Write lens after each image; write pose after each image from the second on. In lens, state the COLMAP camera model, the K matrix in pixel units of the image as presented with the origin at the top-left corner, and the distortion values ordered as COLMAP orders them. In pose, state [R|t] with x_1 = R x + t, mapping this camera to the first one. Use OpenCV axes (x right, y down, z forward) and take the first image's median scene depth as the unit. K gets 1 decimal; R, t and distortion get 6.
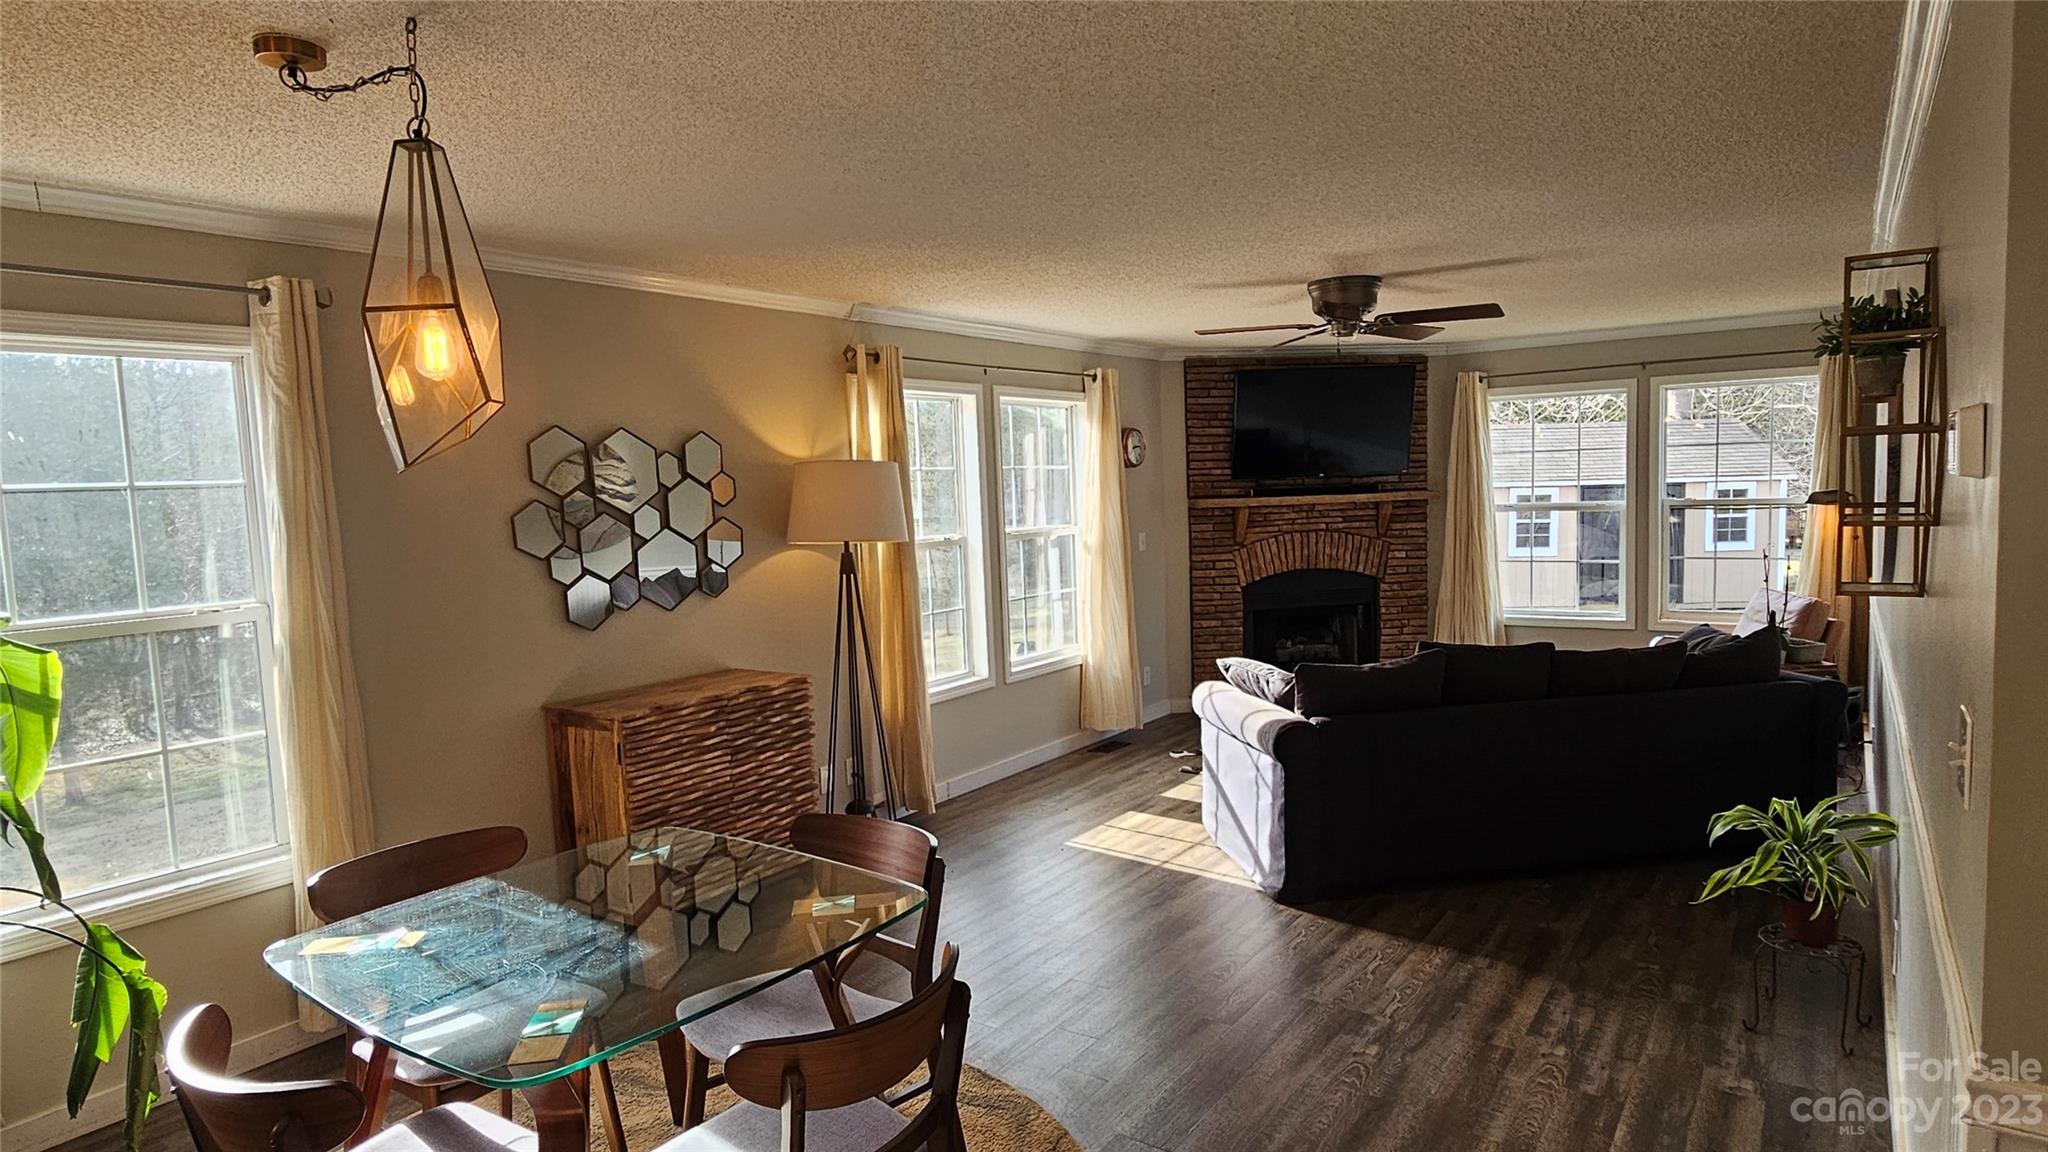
lens RADIAL K [[1159.7, 0, 1026.5], [0, 1159.7, 587.2], [0, 0, 1]] dist [-0.002781, 0.001082]
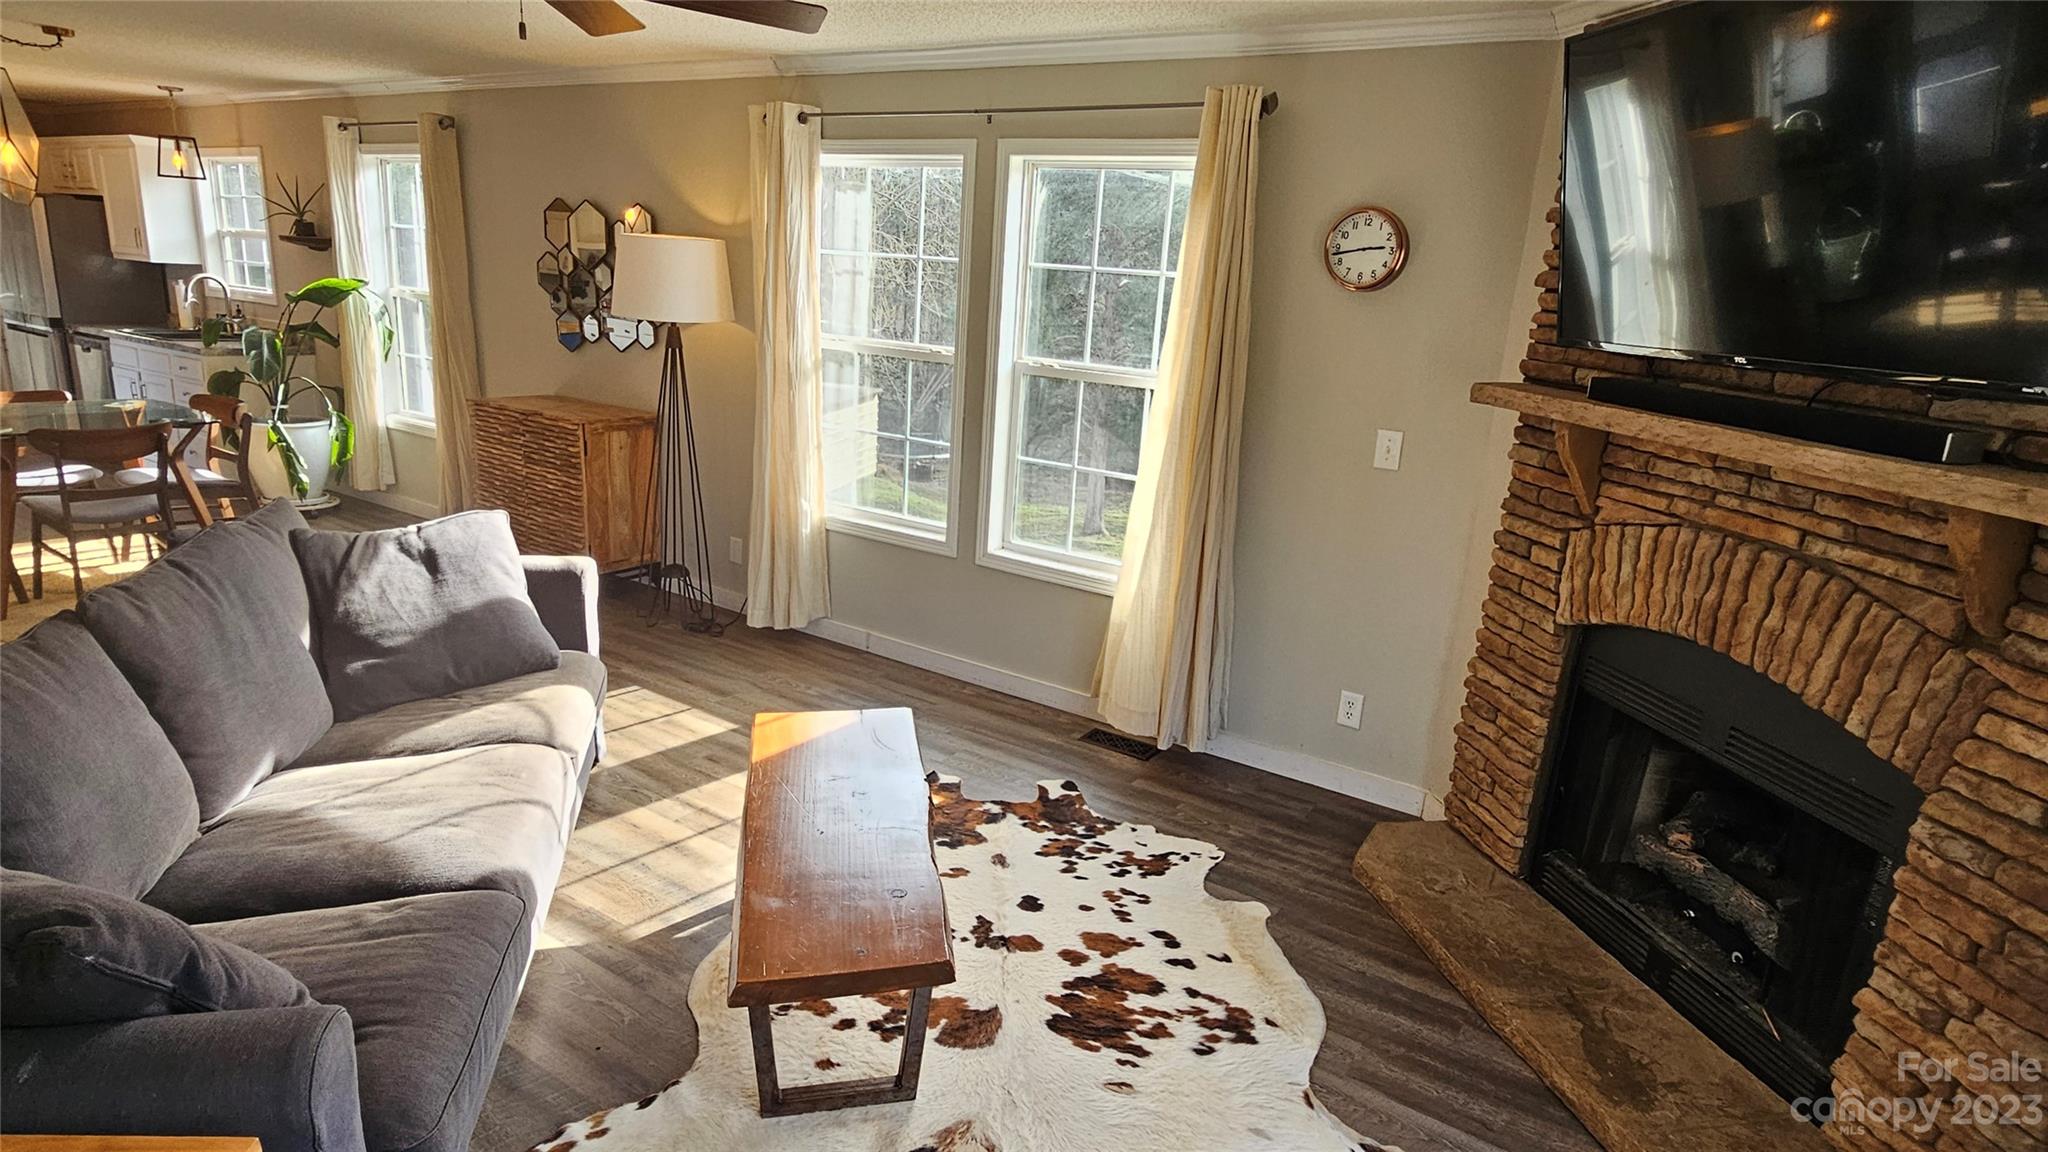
lens RADIAL K [[1159.7, 0, 1022.1], [0, 1159.7, 572.3], [0, 0, 1]] dist [-0.002781, 0.001082]
pose [[0.021475, 0.295209, -0.955191, 0.556343], [-0.151555, 0.945332, 0.288755, -0.103823], [0.988216, 0.138563, 0.065041, 0.793579]]
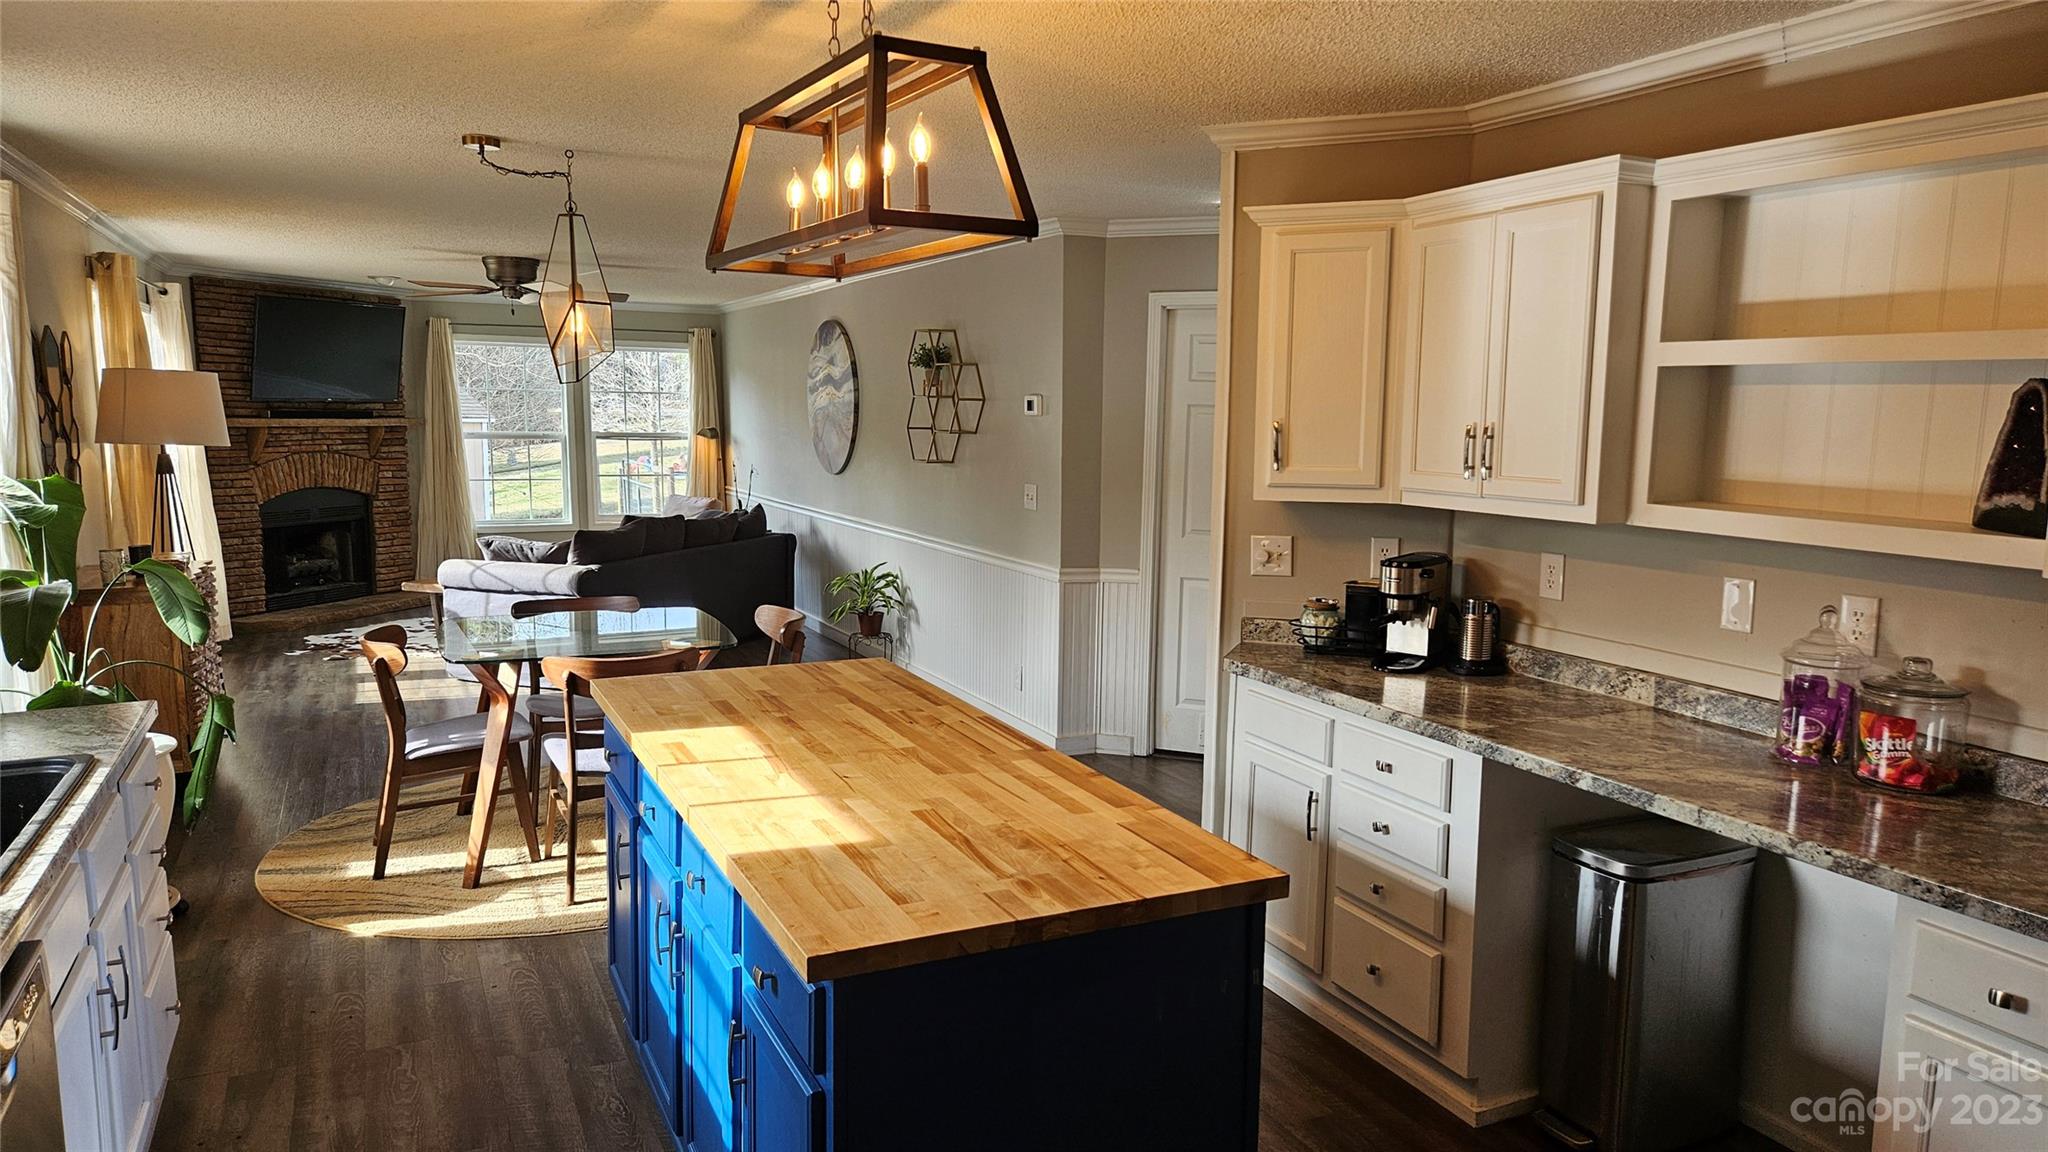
lens RADIAL K [[1345.3, 0, 1024.4], [0, 1345.3, 579.8], [0, 0, 1]] dist [0.041641, -0.005444]
pose [[0.497935, -0.069812, 0.864400, -0.529512], [0.048537, 0.997436, 0.052597, 0.035404], [-0.865855, 0.015766, 0.500046, -0.194795]]
